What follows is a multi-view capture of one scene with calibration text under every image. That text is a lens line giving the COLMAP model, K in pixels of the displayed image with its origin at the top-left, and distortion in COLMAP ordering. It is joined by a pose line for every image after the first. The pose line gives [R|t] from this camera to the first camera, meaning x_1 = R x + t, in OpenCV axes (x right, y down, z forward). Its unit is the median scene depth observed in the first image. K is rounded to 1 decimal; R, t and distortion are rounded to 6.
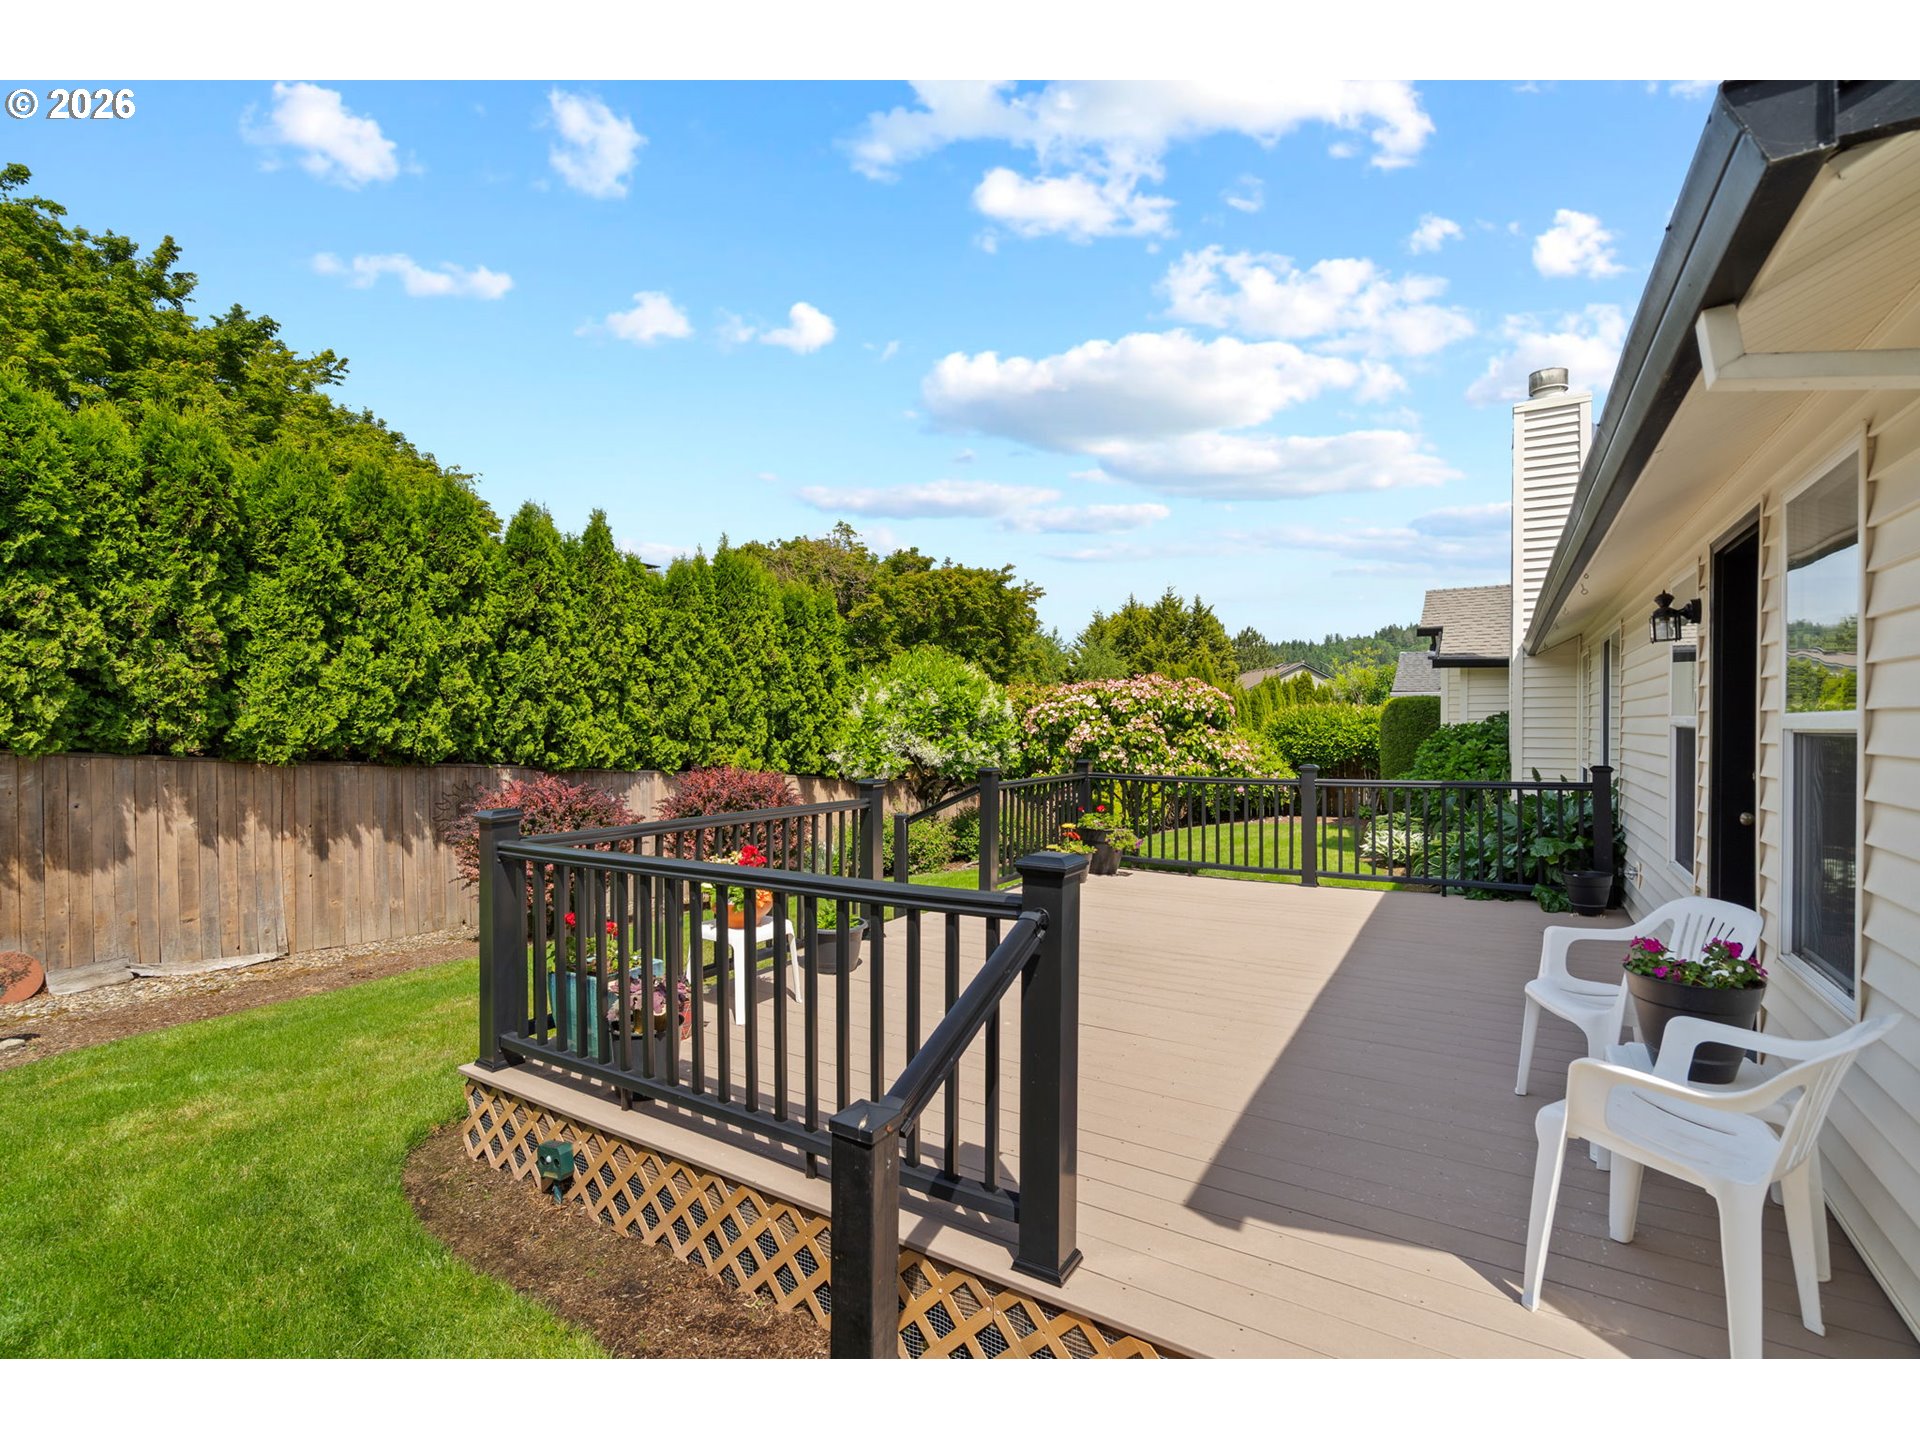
lens RADIAL K [[882.2, 0, 956.8], [0, 882.2, 746.2], [0, 0, 1]] dist [-0.003293, 0.000017]
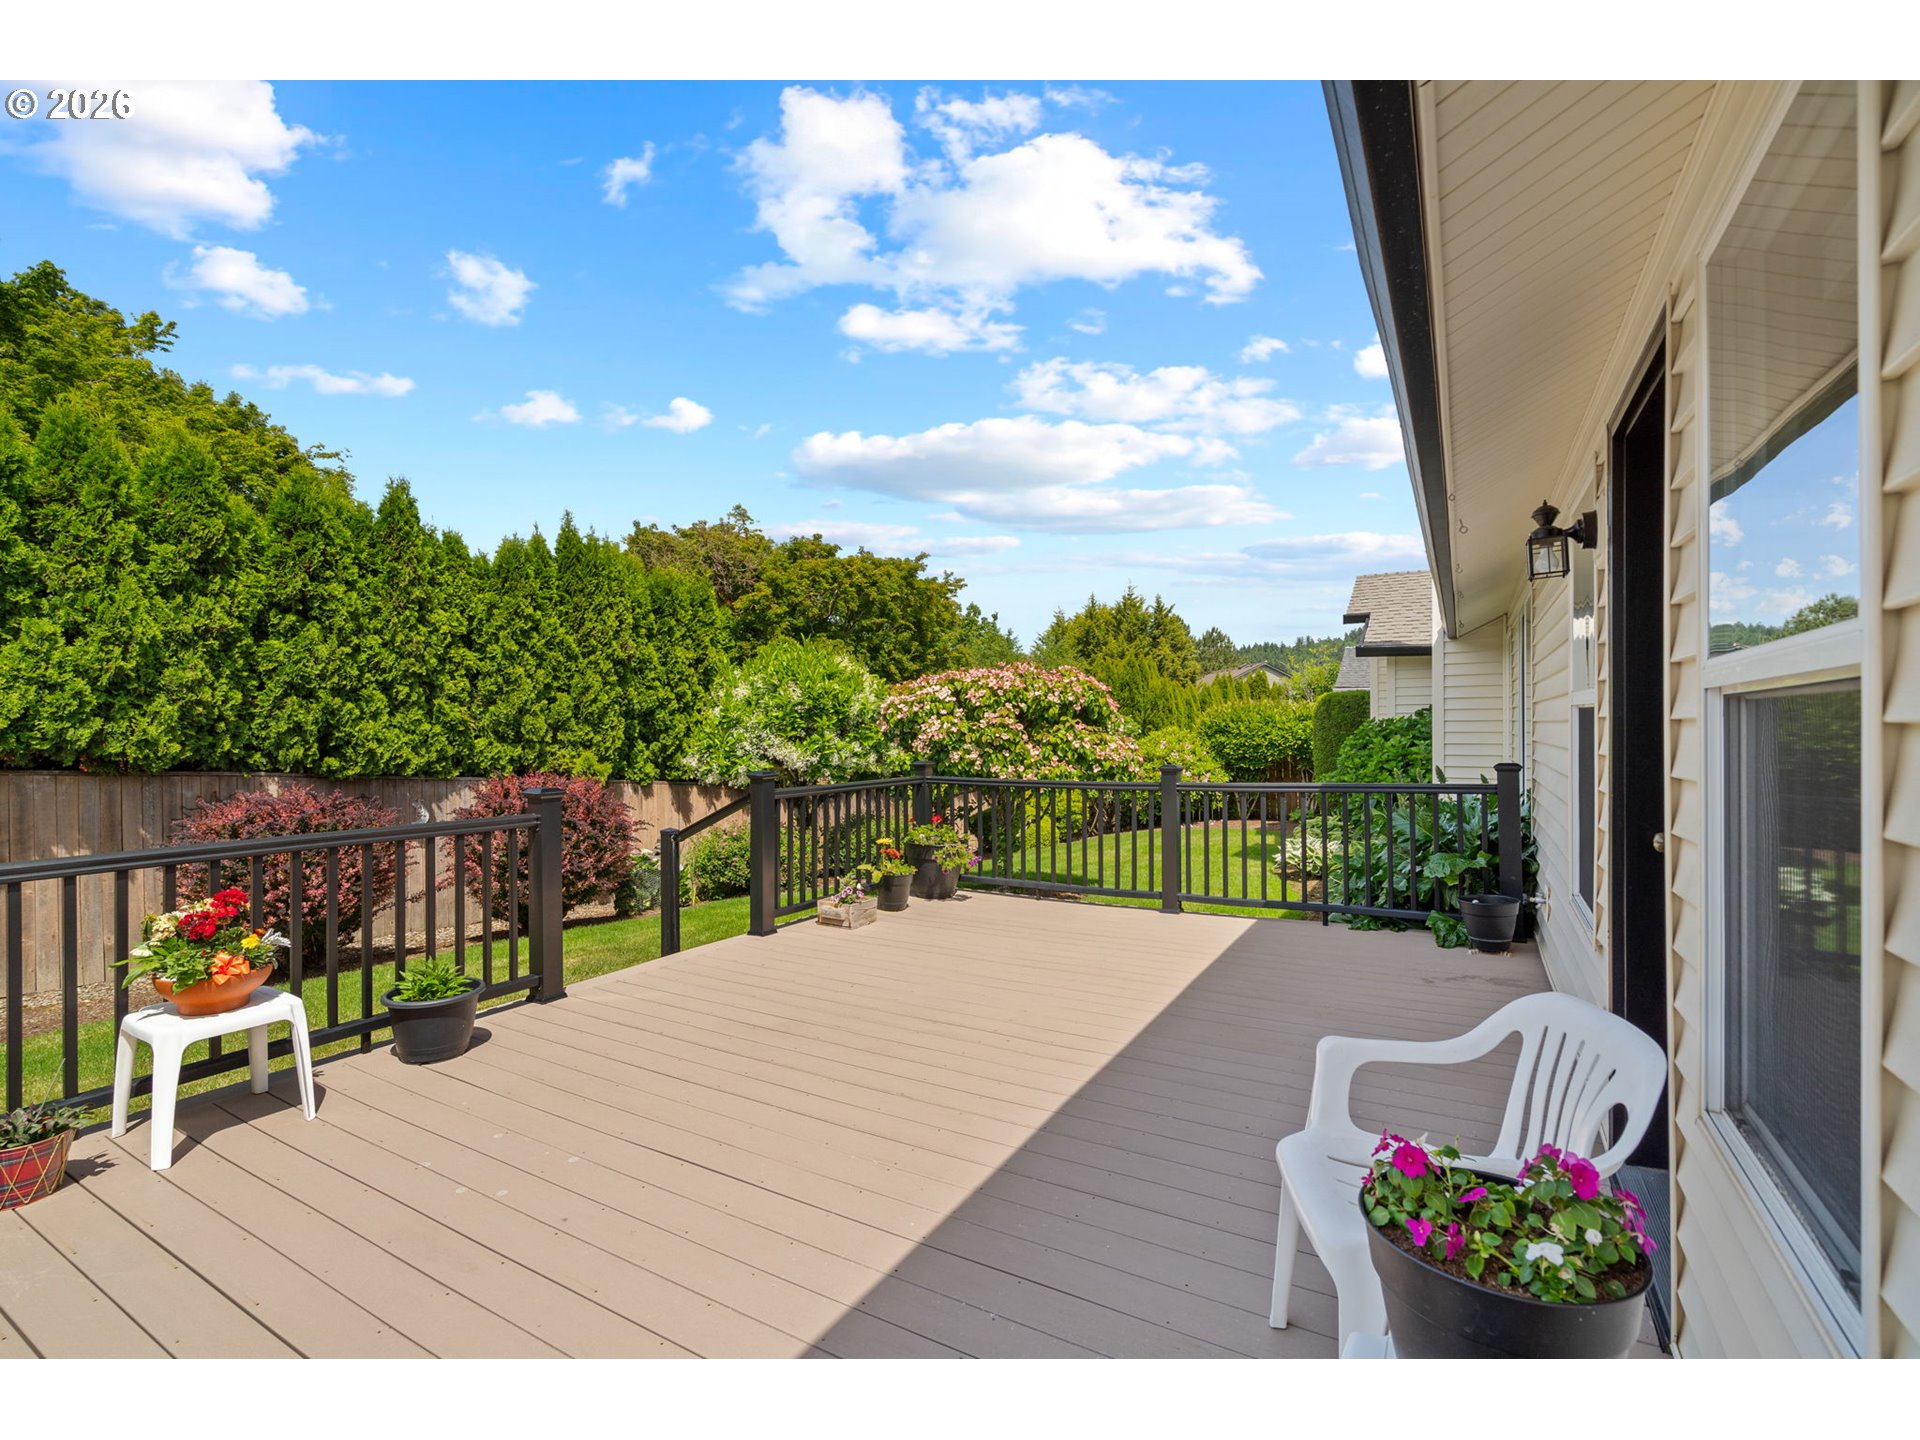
lens RADIAL K [[882.2, 0, 956.8], [0, 882.2, 746.2], [0, 0, 1]] dist [-0.003293, 0.000017]
pose [[0.999597, -0.007356, 0.027409, 0.118712], [0.007467, 0.999964, -0.003928, 0.003524], [-0.027379, 0.004131, 0.999617, 0.120601]]
